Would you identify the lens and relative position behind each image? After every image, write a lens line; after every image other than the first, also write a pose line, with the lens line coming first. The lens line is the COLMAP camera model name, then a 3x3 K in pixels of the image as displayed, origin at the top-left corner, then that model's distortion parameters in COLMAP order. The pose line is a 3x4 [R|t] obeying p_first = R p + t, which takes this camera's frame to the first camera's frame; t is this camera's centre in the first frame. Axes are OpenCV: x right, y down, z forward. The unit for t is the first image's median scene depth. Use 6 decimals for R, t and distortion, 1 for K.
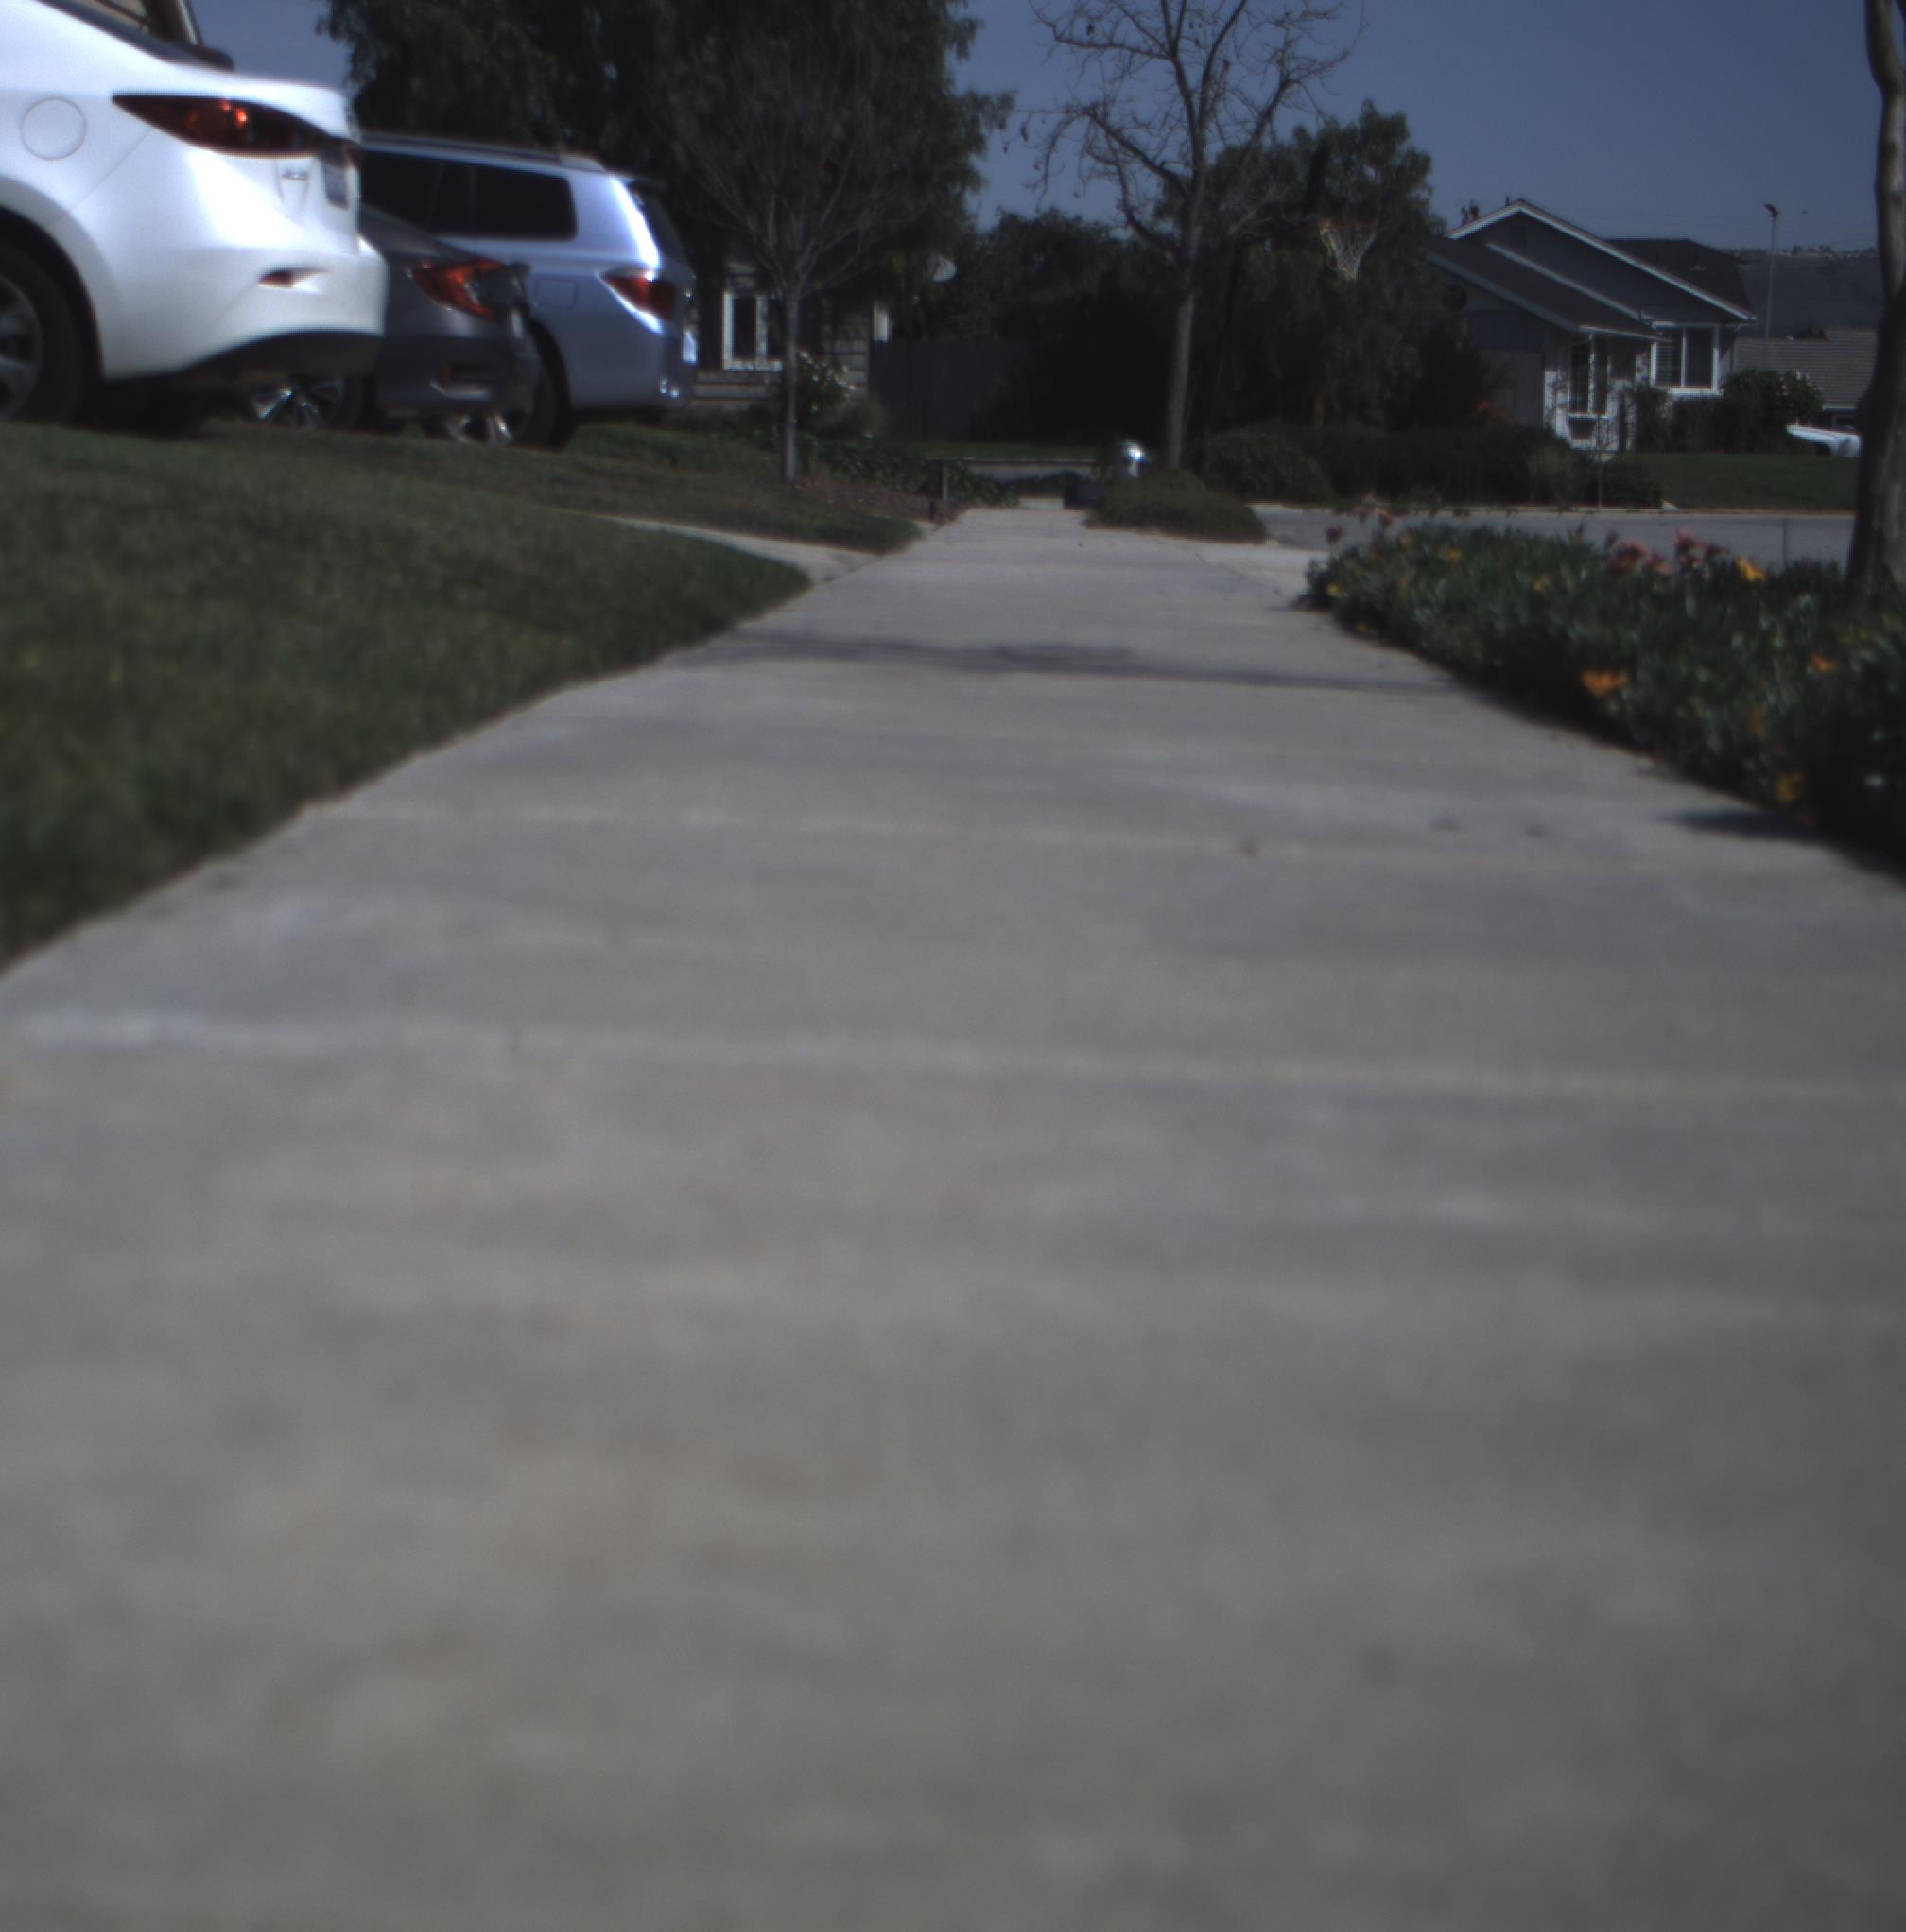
lens RADIAL K [[4212.7, 0, 728.2], [0, 4212.7, 961.5], [0, 0, 1]] dist [-0.175742, 0.719666]
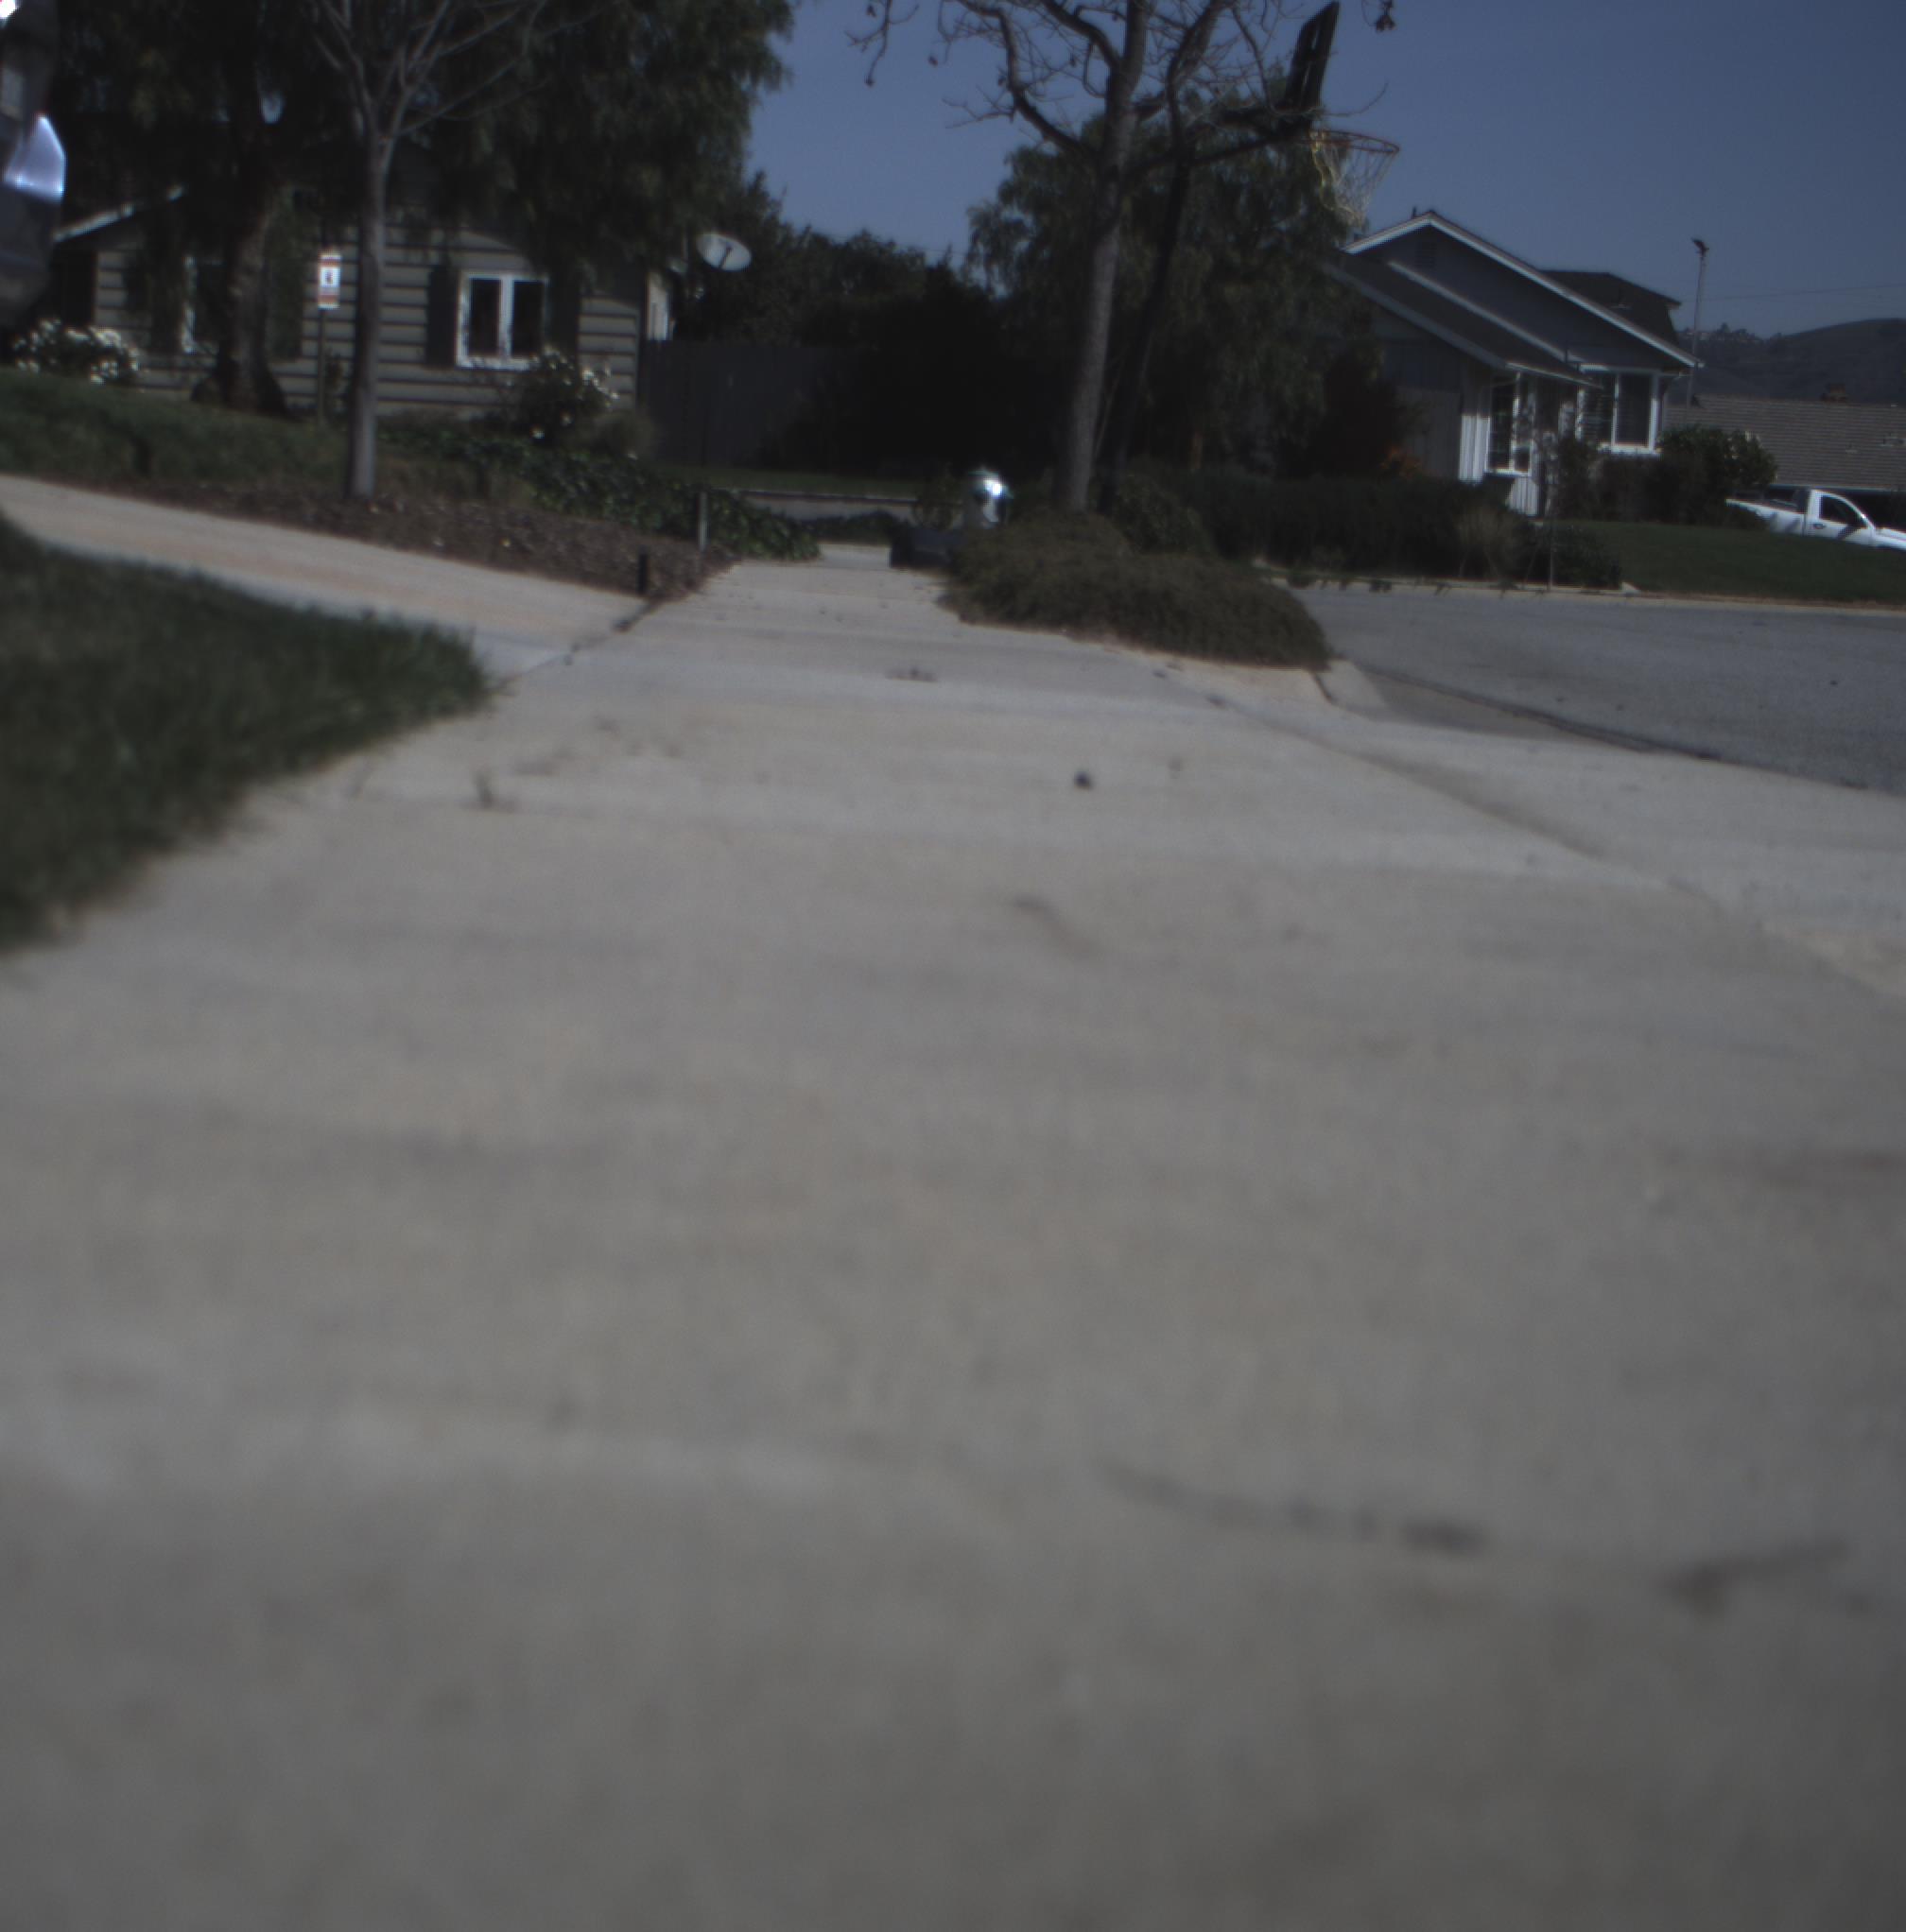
lens RADIAL K [[4212.7, 0, 728.2], [0, 4212.7, 961.5], [0, 0, 1]] dist [-0.175742, 0.719666]
pose [[0.997914, 0.038154, 0.052068, 0.016924], [-0.037744, 0.999248, -0.008833, -0.028593], [-0.052366, 0.006849, 0.998604, 0.252219]]
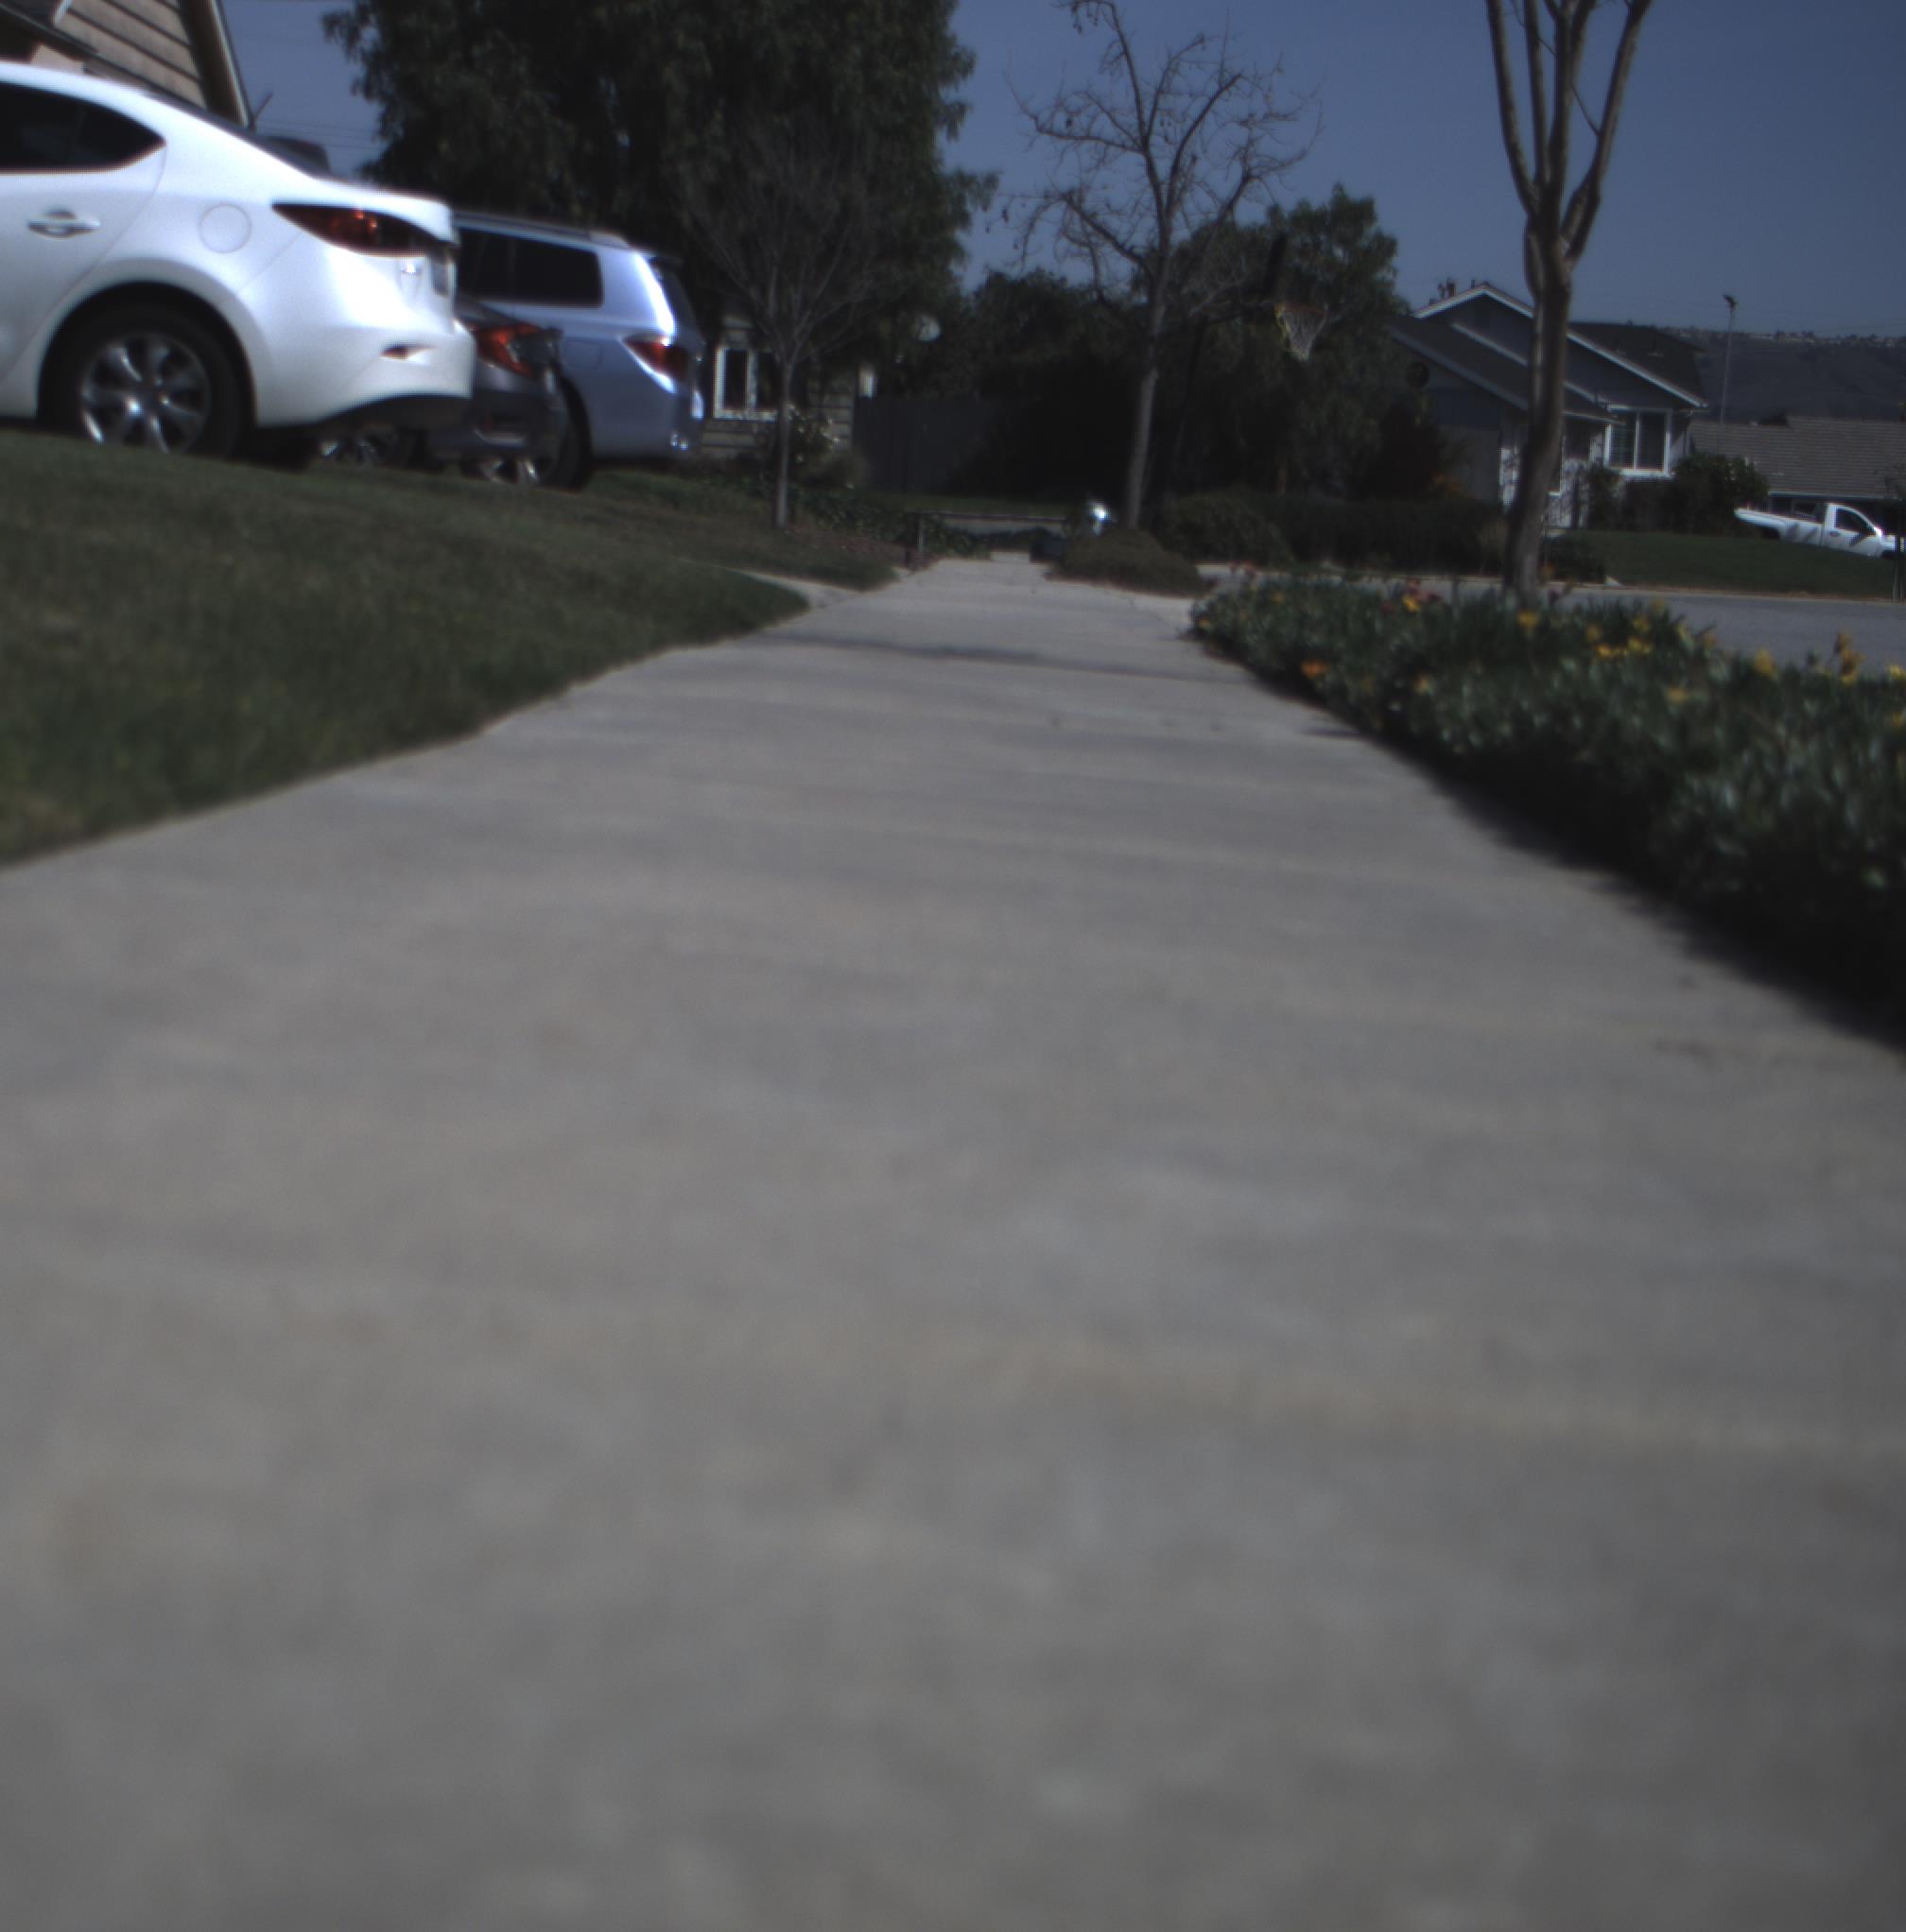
lens RADIAL K [[4212.7, 0, 728.2], [0, 4212.7, 961.5], [0, 0, 1]] dist [-0.175742, 0.719666]
pose [[0.999305, 0.036226, 0.008773, -0.002338], [-0.036133, 0.999291, -0.010594, 0.006196], [-0.009151, 0.010270, 0.999905, -0.053639]]
